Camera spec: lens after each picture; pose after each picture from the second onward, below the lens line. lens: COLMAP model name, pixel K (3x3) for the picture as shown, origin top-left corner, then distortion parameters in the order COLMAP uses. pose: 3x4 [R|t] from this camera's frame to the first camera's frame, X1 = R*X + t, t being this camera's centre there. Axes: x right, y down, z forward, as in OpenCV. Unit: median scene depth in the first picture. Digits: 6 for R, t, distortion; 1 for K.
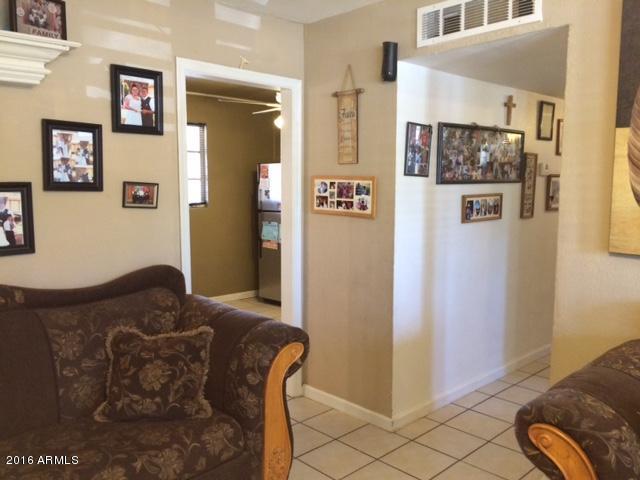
lens RADIAL K [[538.5, 0, 318.9], [0, 538.5, 244.2], [0, 0, 1]] dist [0.072800, -0.098239]
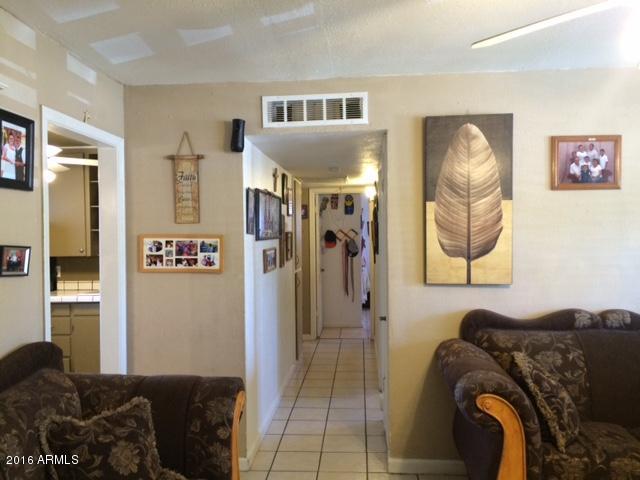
lens RADIAL K [[538.5, 0, 318.9], [0, 538.5, 244.2], [0, 0, 1]] dist [0.072800, -0.098239]
pose [[0.754697, -0.024372, 0.655621, -0.461184], [0.091594, 0.993437, -0.068506, -0.013511], [-0.649648, 0.111752, 0.751976, 0.051487]]
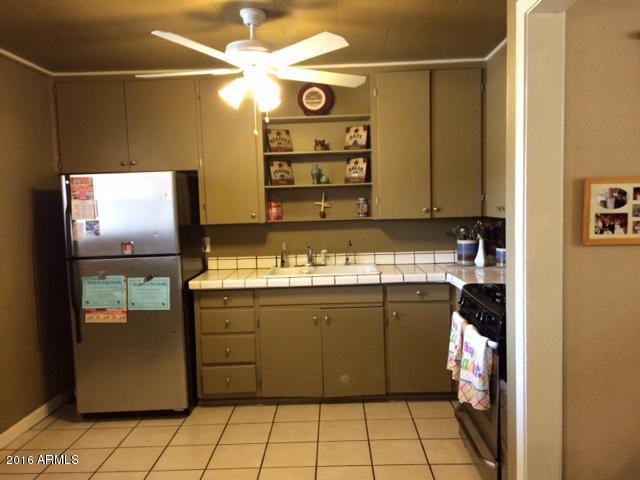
lens RADIAL K [[538.5, 0, 318.9], [0, 538.5, 244.2], [0, 0, 1]] dist [0.072800, -0.098239]
pose [[0.719812, -0.080847, 0.689445, -0.653437], [0.112460, 0.993656, -0.000894, -0.100040], [-0.684999, 0.078179, 0.724337, 0.879509]]
